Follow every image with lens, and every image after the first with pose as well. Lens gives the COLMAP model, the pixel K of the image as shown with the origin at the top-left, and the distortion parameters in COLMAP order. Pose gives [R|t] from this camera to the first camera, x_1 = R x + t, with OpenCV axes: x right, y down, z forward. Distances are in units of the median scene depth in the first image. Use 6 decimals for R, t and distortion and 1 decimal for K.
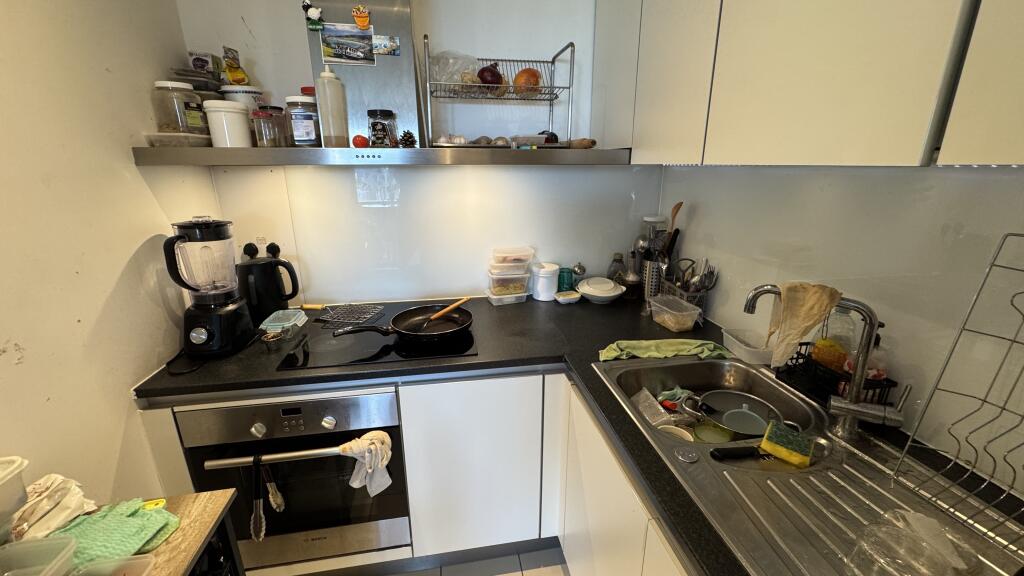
lens RADIAL K [[409.3, 0, 513.6], [0, 409.3, 287.4], [0, 0, 1]] dist [-0.010672, 0.000894]
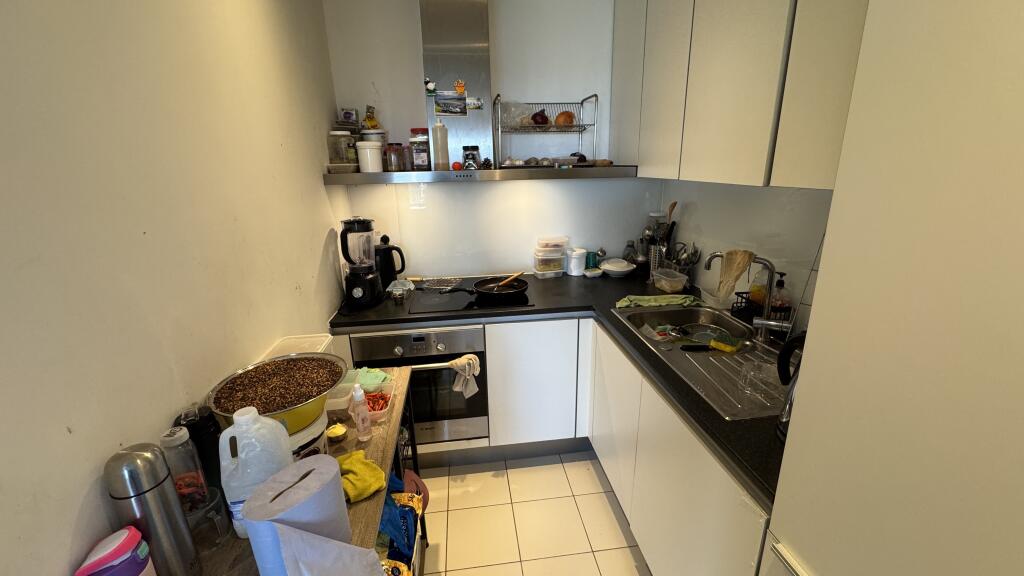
lens RADIAL K [[409.3, 0, 512.6], [0, 409.3, 287.3], [0, 0, 1]] dist [-0.010672, 0.000894]
pose [[0.998824, -0.006375, -0.048054, -0.093097], [0.006454, 0.999978, 0.001475, 0.091395], [0.048043, -0.001784, 0.998844, -0.496111]]
